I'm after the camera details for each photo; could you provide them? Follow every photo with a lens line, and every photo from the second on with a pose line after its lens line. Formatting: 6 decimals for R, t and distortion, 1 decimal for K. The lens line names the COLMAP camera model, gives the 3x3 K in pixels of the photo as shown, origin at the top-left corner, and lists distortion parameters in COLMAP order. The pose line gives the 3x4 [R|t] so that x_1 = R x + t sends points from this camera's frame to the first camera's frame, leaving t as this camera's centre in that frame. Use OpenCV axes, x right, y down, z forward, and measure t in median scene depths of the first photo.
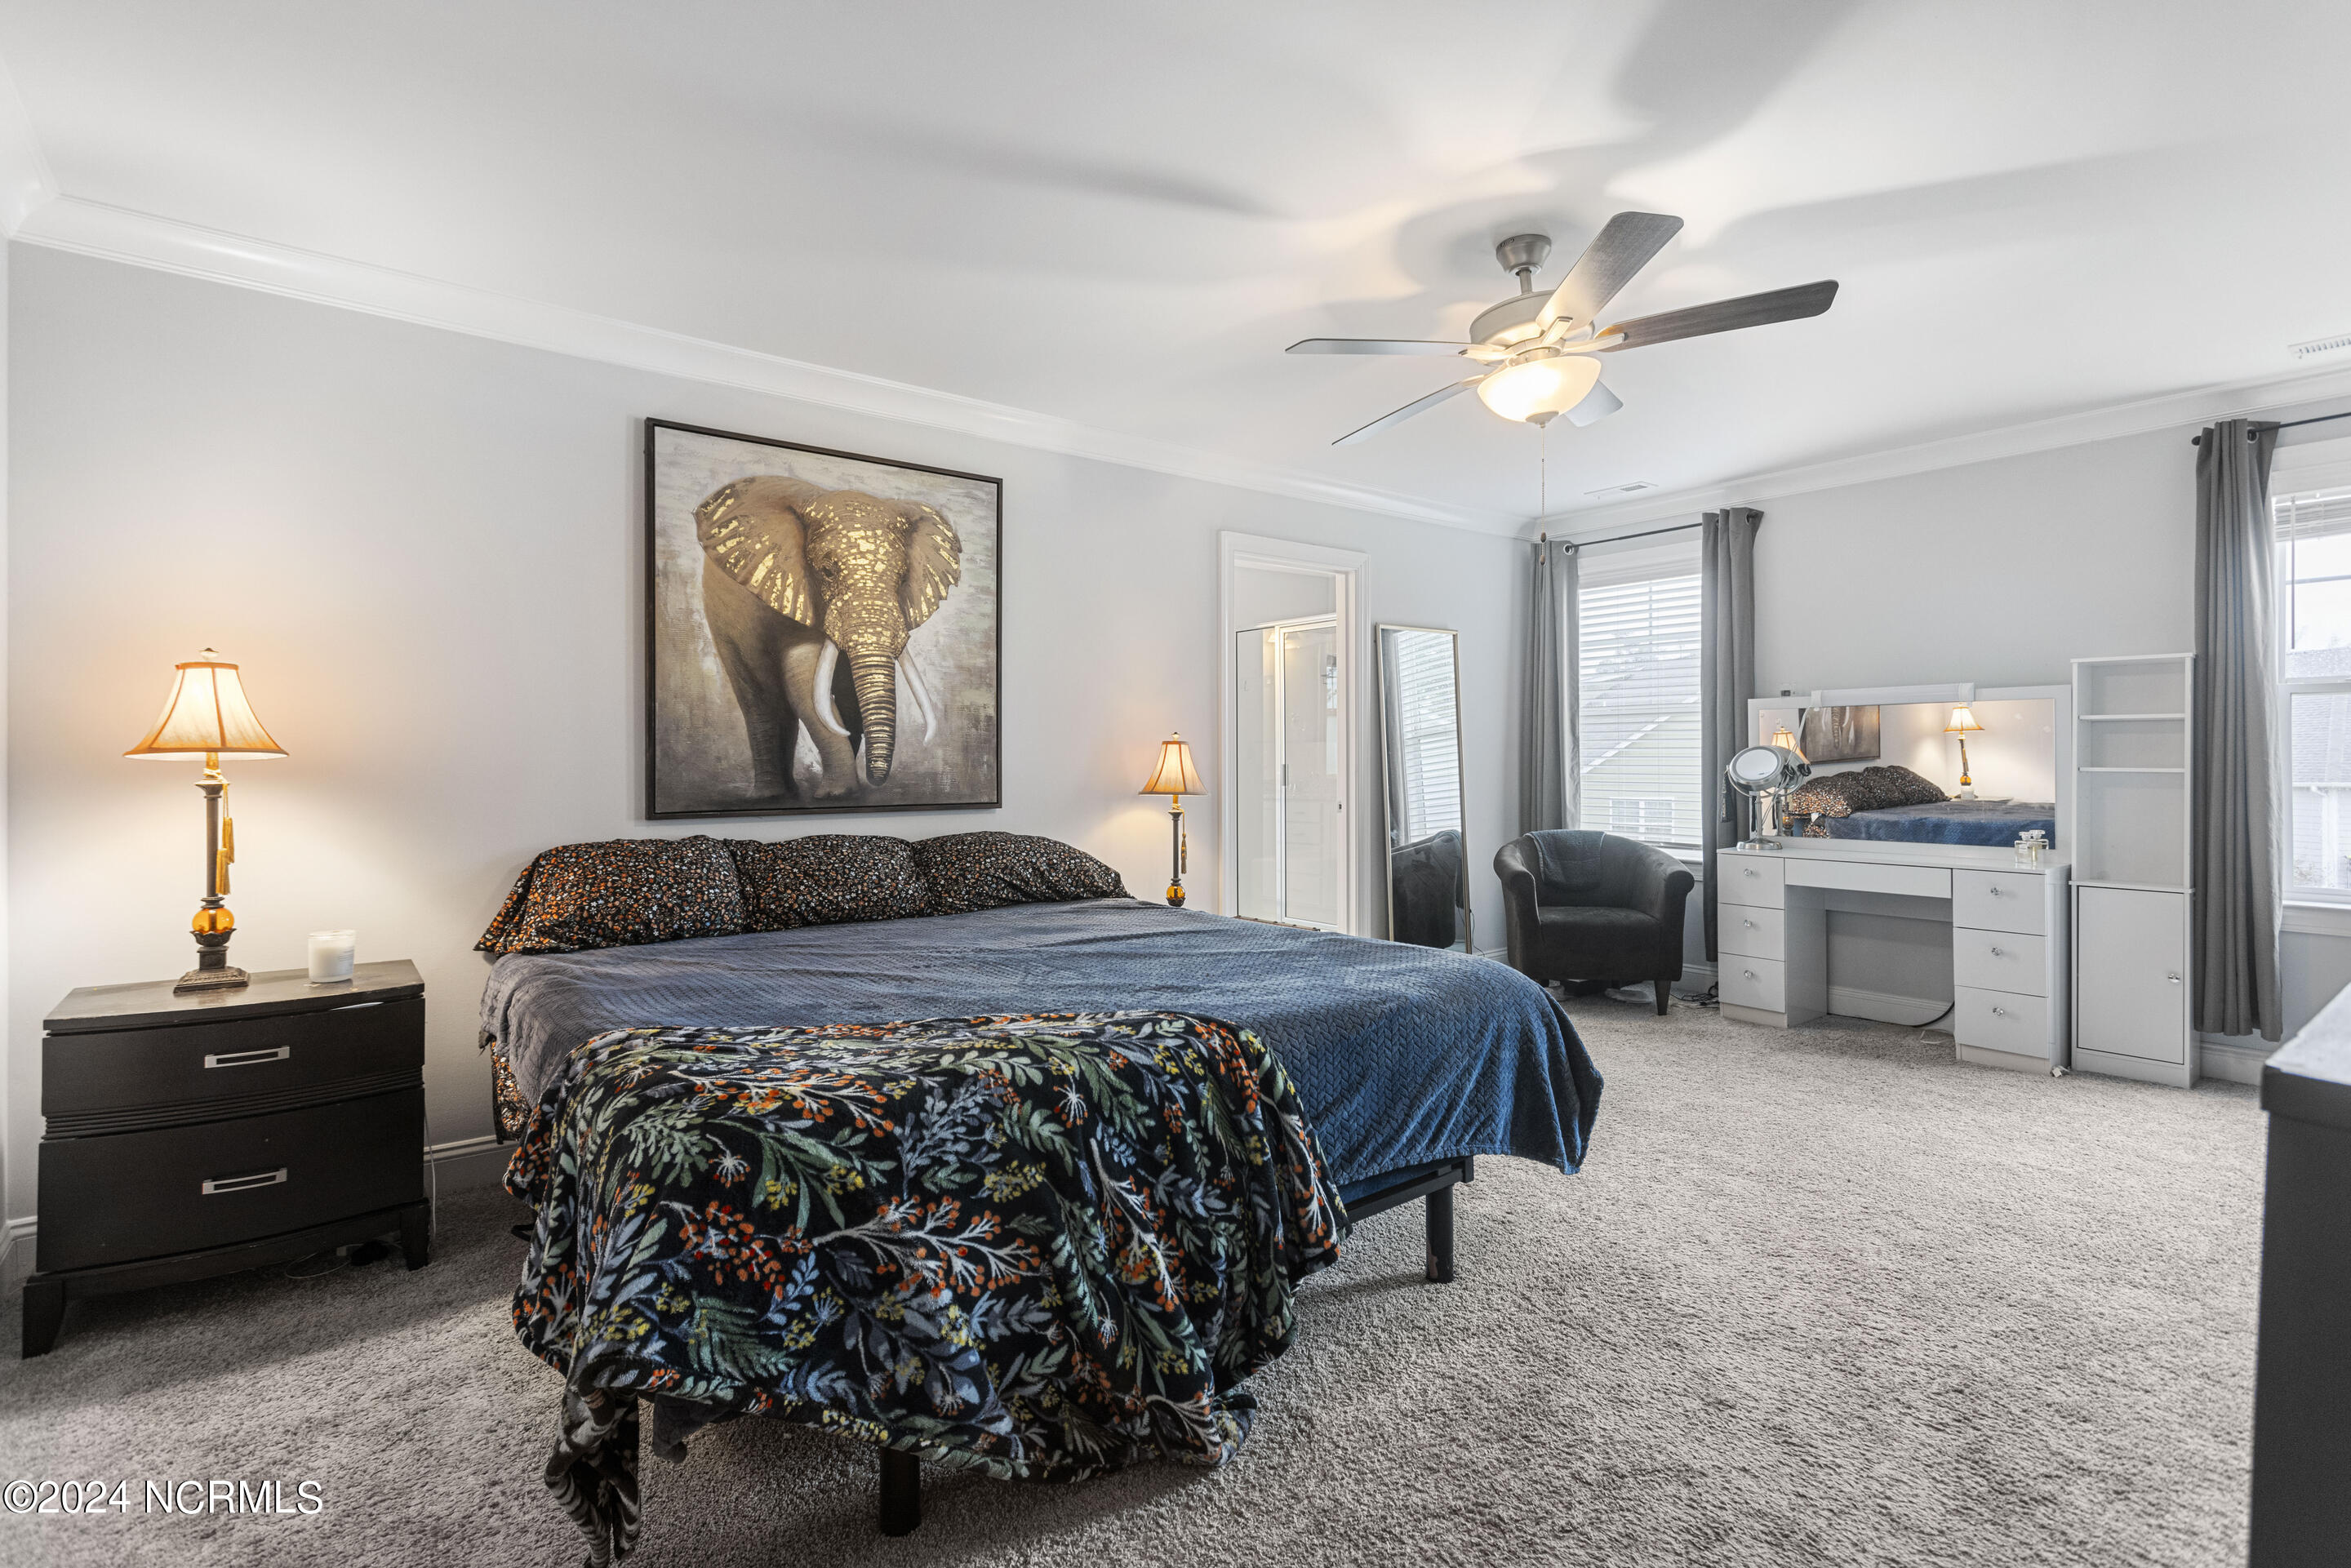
lens RADIAL K [[1103.5, 0, 1179.3], [0, 1103.5, 770.0], [0, 0, 1]] dist [-0.005243, 0.001791]
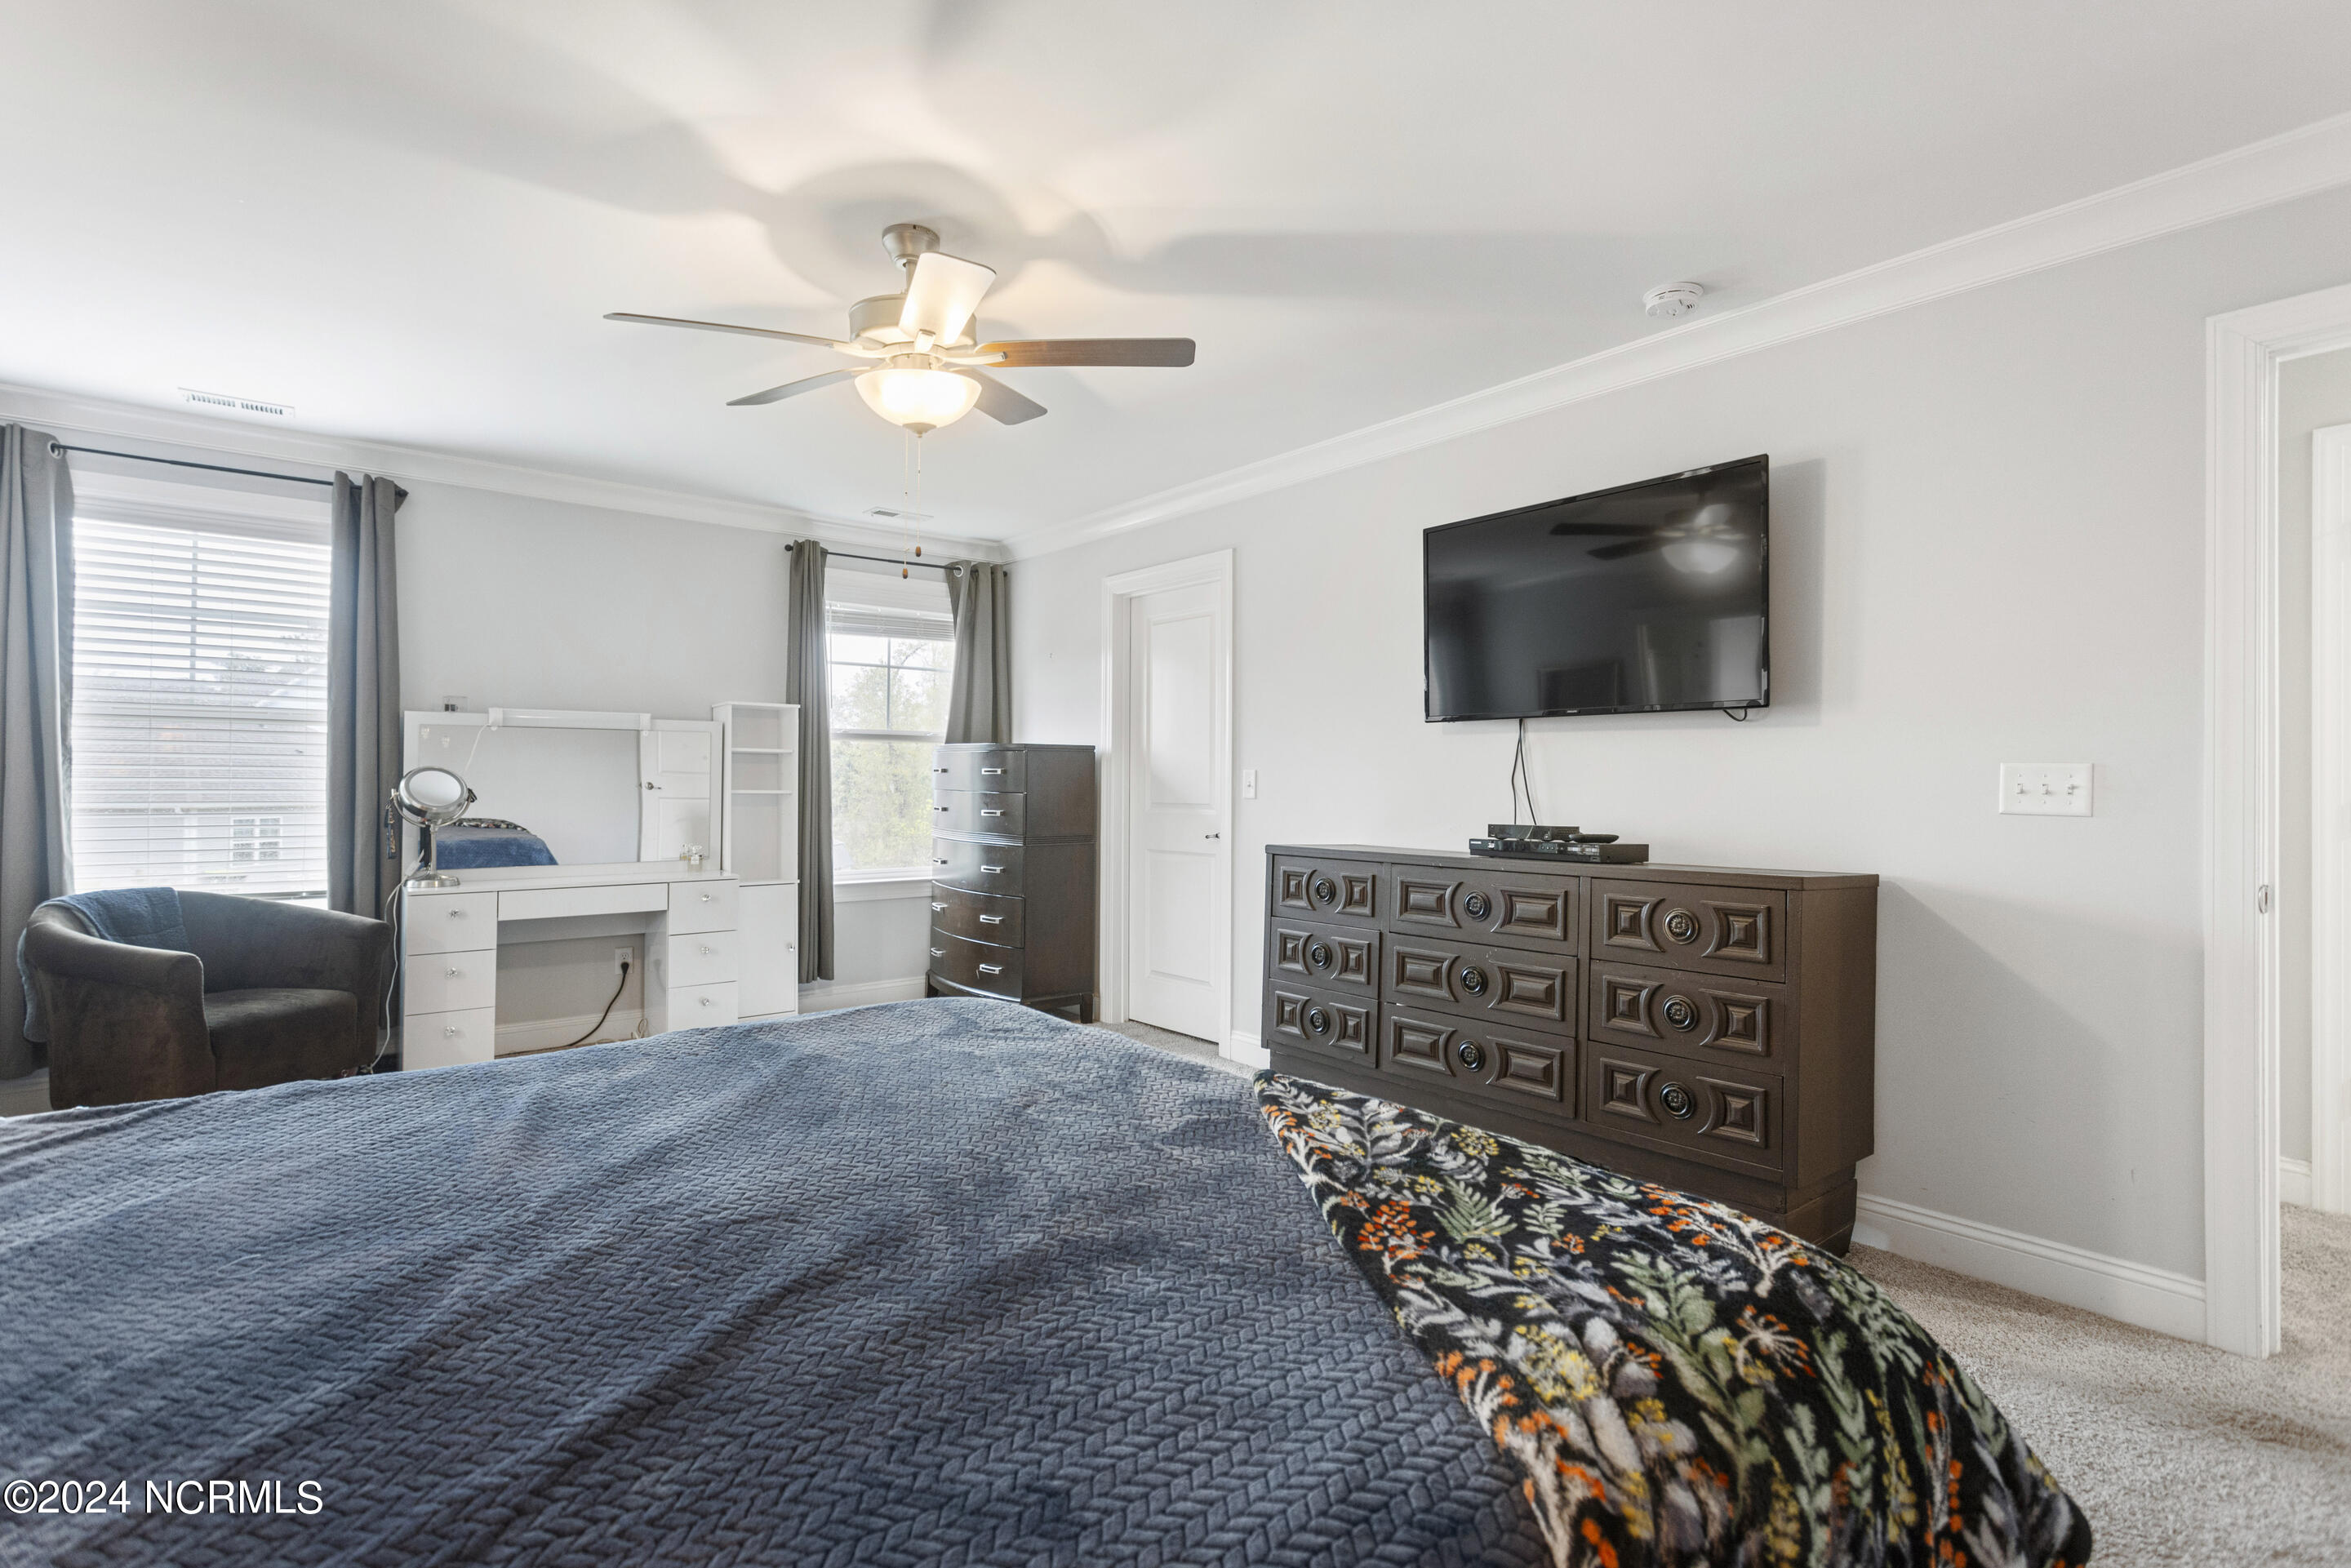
lens RADIAL K [[1103.5, 0, 1186.3], [0, 1103.5, 784.0], [0, 0, 1]] dist [-0.005243, 0.001791]
pose [[-0.002722, 0.004305, 0.999987, -0.424253], [0.003512, 0.999985, -0.004295, -0.003204], [-0.999990, 0.003500, -0.002737, 0.521471]]
